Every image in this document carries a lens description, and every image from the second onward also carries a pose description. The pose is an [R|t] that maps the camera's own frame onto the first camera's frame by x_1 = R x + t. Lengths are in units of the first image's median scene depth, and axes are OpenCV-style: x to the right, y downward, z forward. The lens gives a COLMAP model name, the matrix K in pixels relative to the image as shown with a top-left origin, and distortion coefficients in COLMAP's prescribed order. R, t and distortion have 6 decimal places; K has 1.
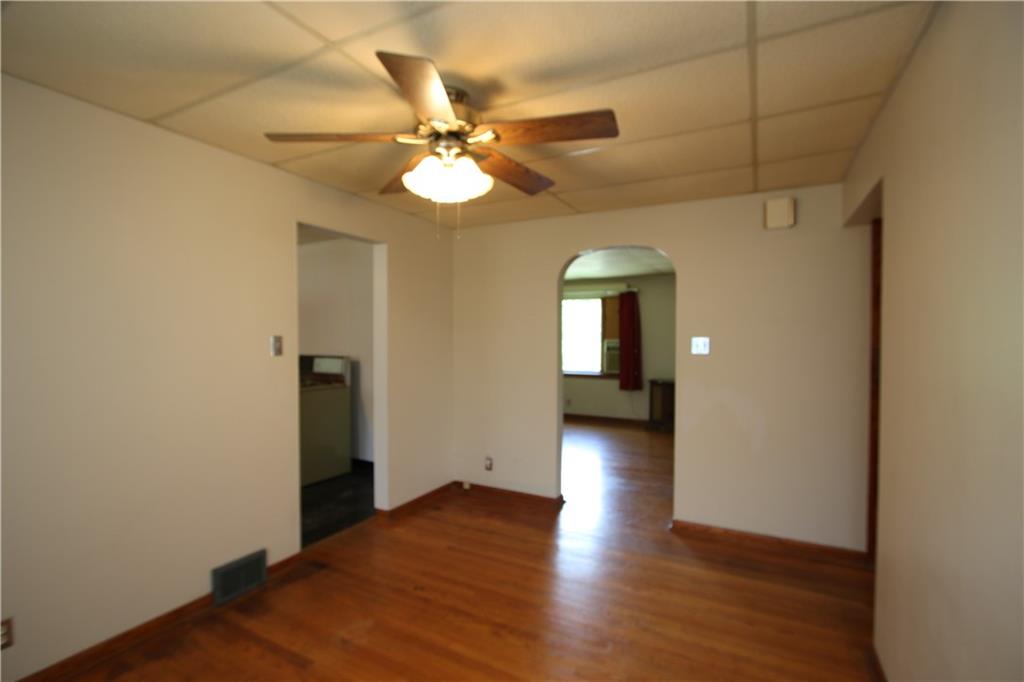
lens RADIAL K [[471.0, 0, 511.8], [0, 471.0, 339.2], [0, 0, 1]] dist [-0.002869, -0.000192]
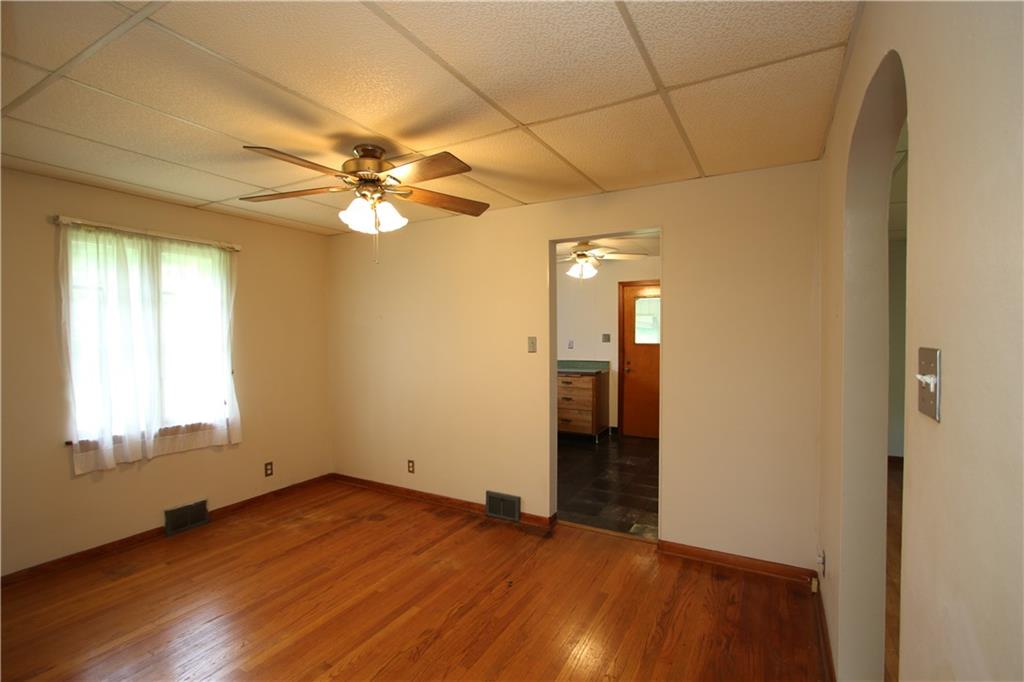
lens RADIAL K [[471.0, 0, 512.5], [0, 471.0, 342.7], [0, 0, 1]] dist [-0.002869, -0.000192]
pose [[-0.016873, 0.003679, -0.999851, 0.837963], [-0.001437, 0.999992, 0.003704, 0.004211], [0.999857, 0.001499, -0.016867, 1.044797]]
